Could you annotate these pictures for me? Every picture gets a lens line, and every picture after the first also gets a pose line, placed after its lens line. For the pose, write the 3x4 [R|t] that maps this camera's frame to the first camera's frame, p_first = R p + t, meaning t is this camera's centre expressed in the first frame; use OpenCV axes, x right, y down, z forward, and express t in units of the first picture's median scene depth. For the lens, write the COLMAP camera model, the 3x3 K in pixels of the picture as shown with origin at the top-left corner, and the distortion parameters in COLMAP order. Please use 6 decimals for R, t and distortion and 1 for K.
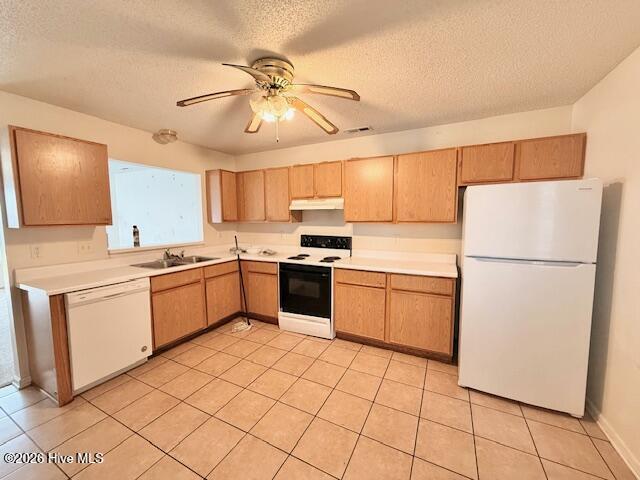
lens RADIAL K [[254.8, 0, 318.7], [0, 254.8, 238.8], [0, 0, 1]] dist [0.000885, -0.000347]
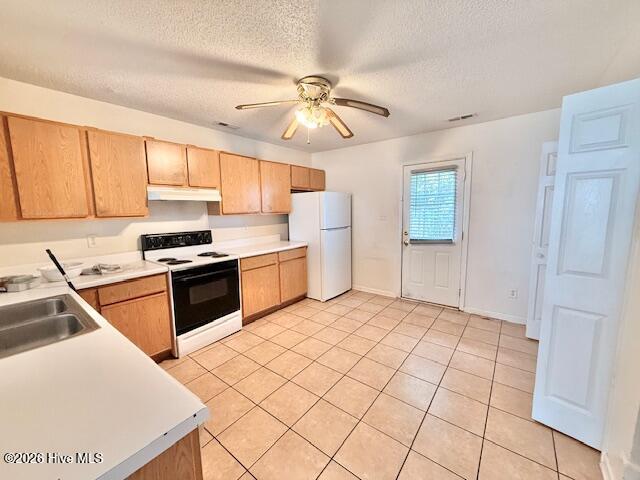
lens RADIAL K [[254.8, 0, 317.7], [0, 254.8, 238.4], [0, 0, 1]] dist [0.000885, -0.000347]
pose [[0.192604, -0.113640, 0.974674, -0.841888], [0.096223, 0.990672, 0.096491, -0.035067], [-0.976547, 0.075202, 0.201742, 0.465092]]
